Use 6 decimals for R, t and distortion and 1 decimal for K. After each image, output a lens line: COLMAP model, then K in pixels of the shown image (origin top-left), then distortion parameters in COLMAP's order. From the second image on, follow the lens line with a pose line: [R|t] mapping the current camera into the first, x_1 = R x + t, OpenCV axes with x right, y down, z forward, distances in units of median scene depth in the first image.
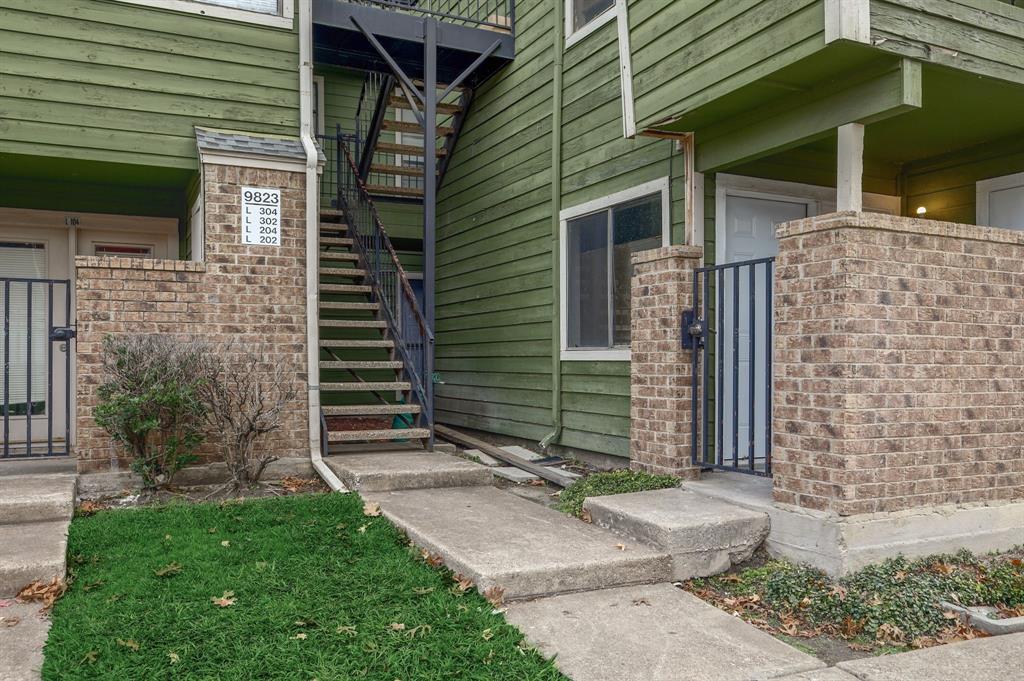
lens RADIAL K [[813.3, 0, 512.0], [0, 813.3, 340.5], [0, 0, 1]] dist [0.005724, -0.002482]
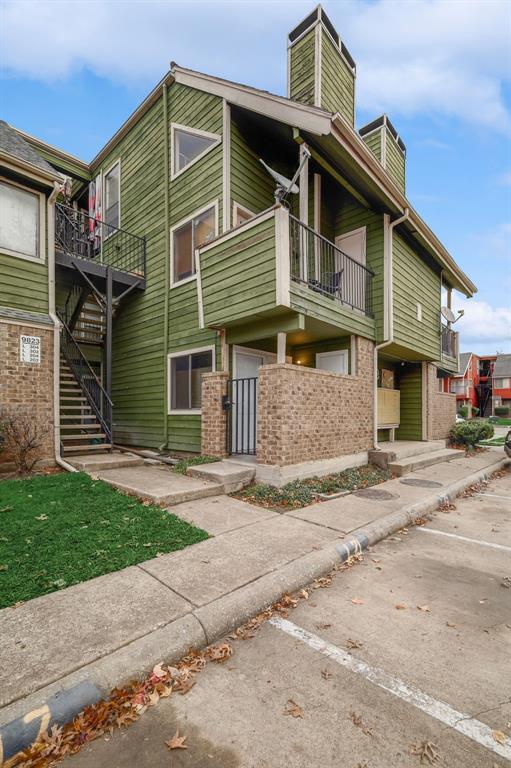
lens RADIAL K [[335.3, 0, 255.9], [0, 335.3, 406.0], [0, 0, 1]] dist [0.002198, 0.000341]
pose [[0.933026, 0.005395, 0.359768, -0.084627], [-0.004270, 0.999983, -0.003921, 0.001310], [-0.359783, 0.002122, 0.933033, -0.072474]]
